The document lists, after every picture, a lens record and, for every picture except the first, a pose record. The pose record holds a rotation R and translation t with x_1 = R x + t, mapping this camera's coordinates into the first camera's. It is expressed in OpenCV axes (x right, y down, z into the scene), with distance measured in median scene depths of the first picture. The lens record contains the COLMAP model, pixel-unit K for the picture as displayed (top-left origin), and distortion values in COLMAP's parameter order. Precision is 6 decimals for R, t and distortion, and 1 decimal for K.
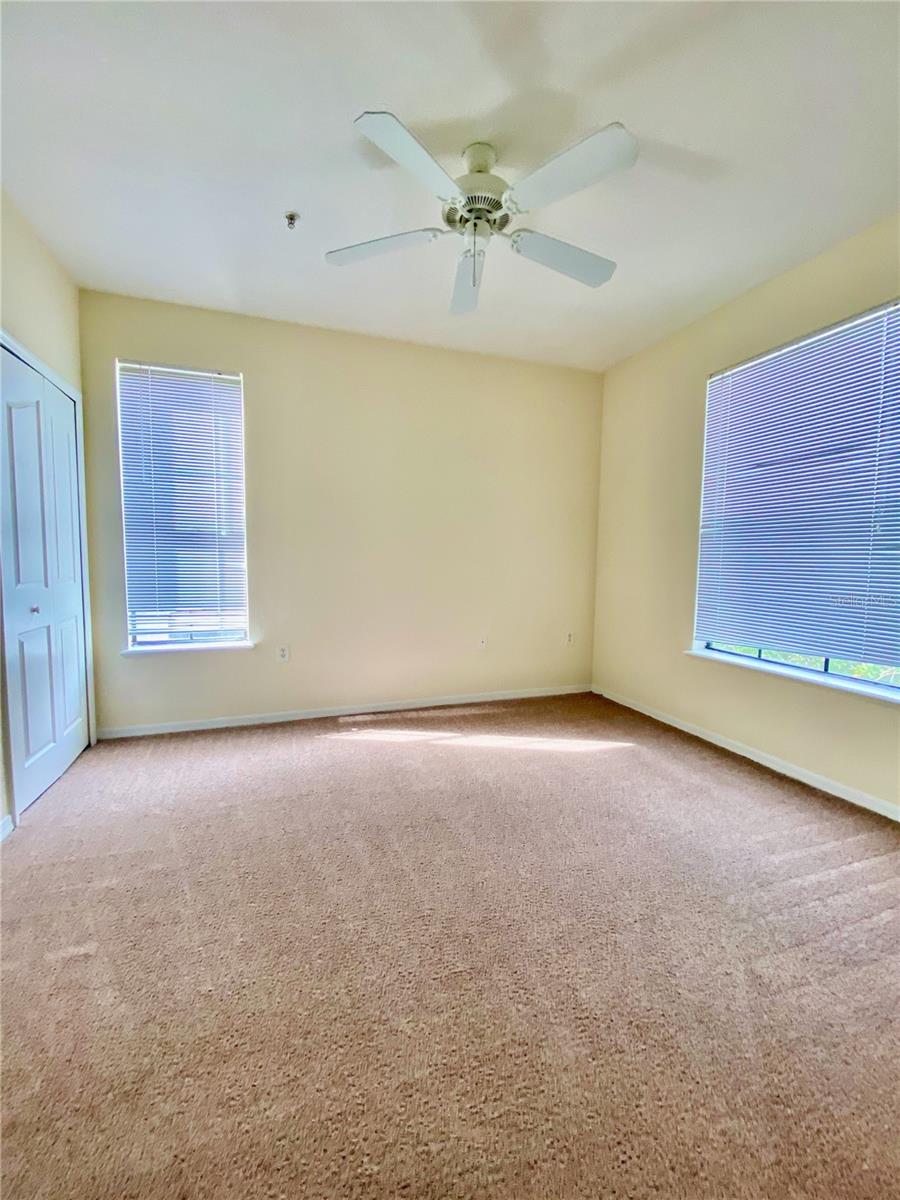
lens RADIAL K [[481.0, 0, 450.0], [0, 481.0, 600.0], [0, 0, 1]] dist [0.008828, -0.019259]
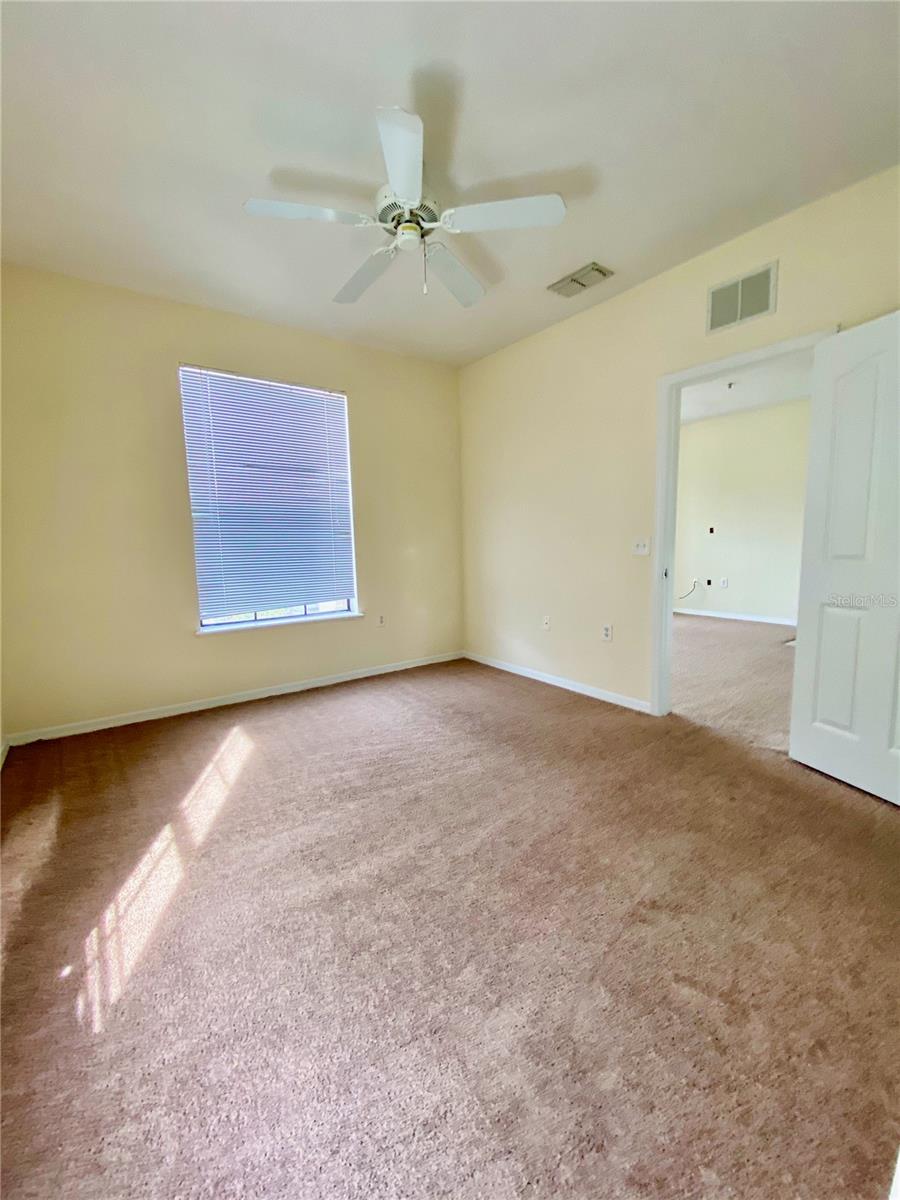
lens RADIAL K [[481.0, 0, 450.0], [0, 481.0, 600.0], [0, 0, 1]] dist [0.008828, -0.019259]
pose [[-0.275191, -0.135646, 0.951772, -0.678515], [0.085535, 0.982616, 0.164773, -0.091305], [-0.957577, 0.126754, -0.258805, 0.799952]]
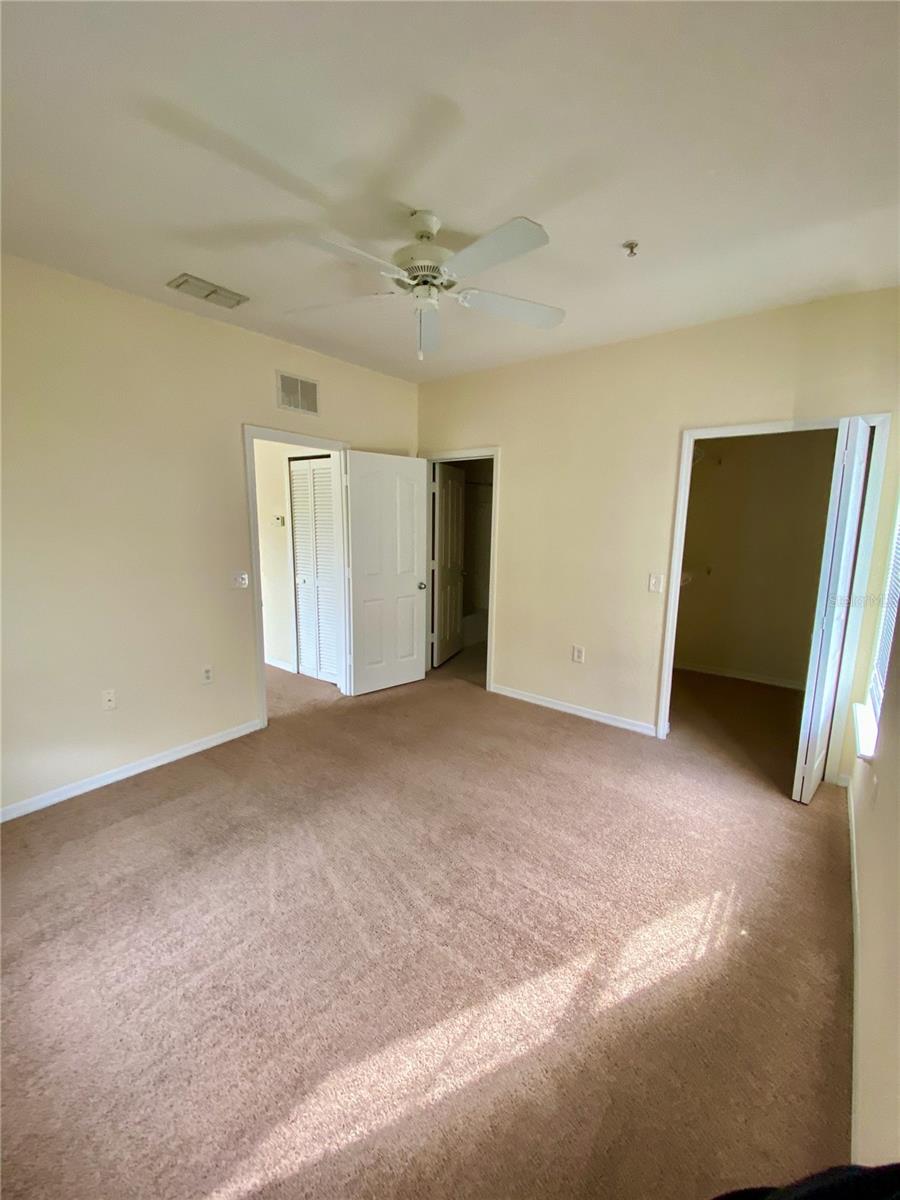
lens RADIAL K [[486.3, 0, 458.6], [0, 486.3, 597.1], [0, 0, 1]] dist [0.018117, -0.019252]
pose [[-0.844248, 0.058134, -0.532790, 0.390154], [-0.071614, 0.972949, 0.219639, -0.234760], [0.531146, 0.223585, -0.817247, 1.286029]]
